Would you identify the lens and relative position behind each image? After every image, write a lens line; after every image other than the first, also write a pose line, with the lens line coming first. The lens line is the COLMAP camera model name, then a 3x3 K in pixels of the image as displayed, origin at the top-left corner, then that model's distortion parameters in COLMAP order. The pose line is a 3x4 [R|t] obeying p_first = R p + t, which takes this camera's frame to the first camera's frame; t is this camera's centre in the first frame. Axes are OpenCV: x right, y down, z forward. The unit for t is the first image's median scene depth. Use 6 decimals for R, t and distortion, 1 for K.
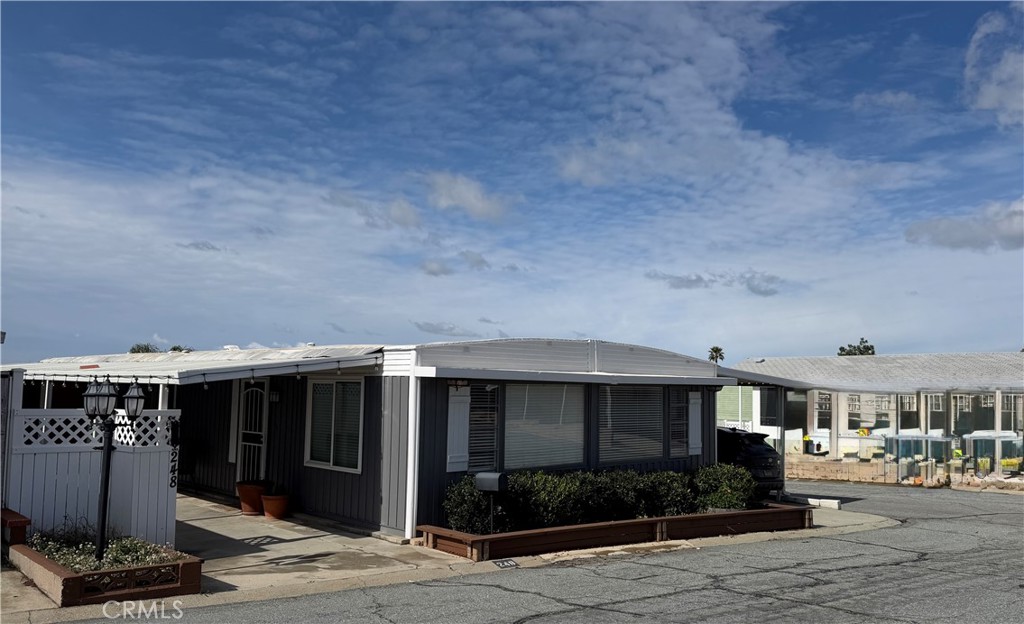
lens RADIAL K [[754.7, 0, 533.2], [0, 754.7, 308.2], [0, 0, 1]] dist [0.000996, -0.005389]
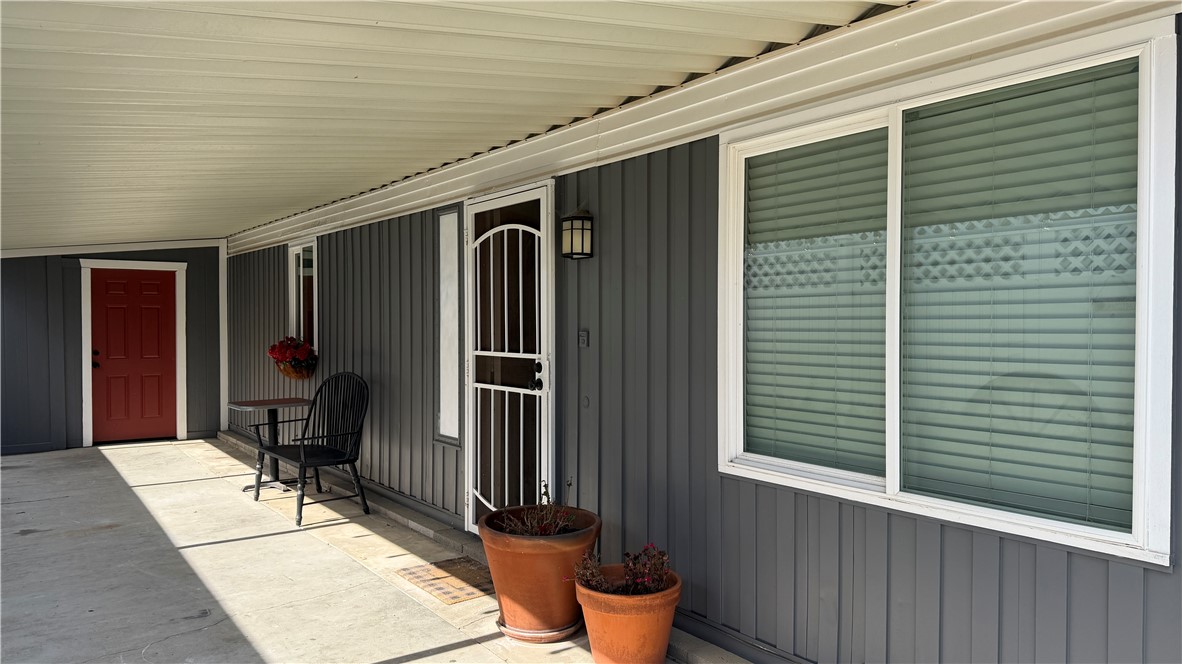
lens RADIAL K [[820.6, 0, 591.0], [0, 820.6, 332.0], [0, 0, 1]] dist [0.006400, -0.006694]
pose [[0.983899, -0.009240, -0.178485, -0.252404], [0.030135, 0.992941, 0.114716, 0.106499], [0.176165, -0.118248, 0.977233, 0.609283]]
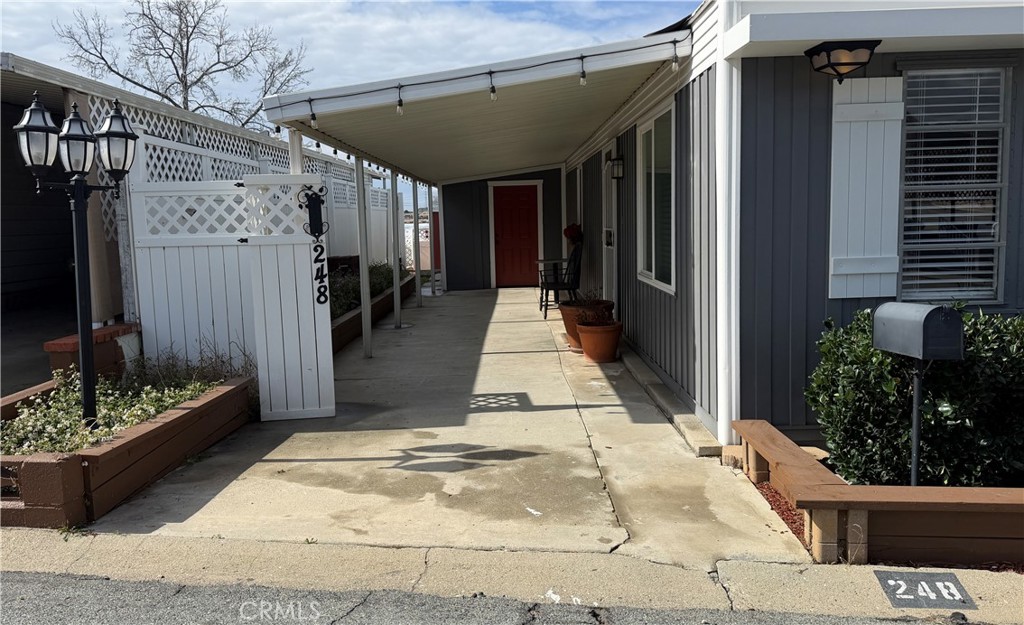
lens RADIAL K [[754.7, 0, 533.2], [0, 754.7, 308.7], [0, 0, 1]] dist [0.000996, -0.005389]
pose [[0.712722, 0.049470, -0.699700, 0.040413], [0.113452, 0.976246, 0.184586, 0.097233], [0.692211, -0.210941, 0.690179, 0.456015]]
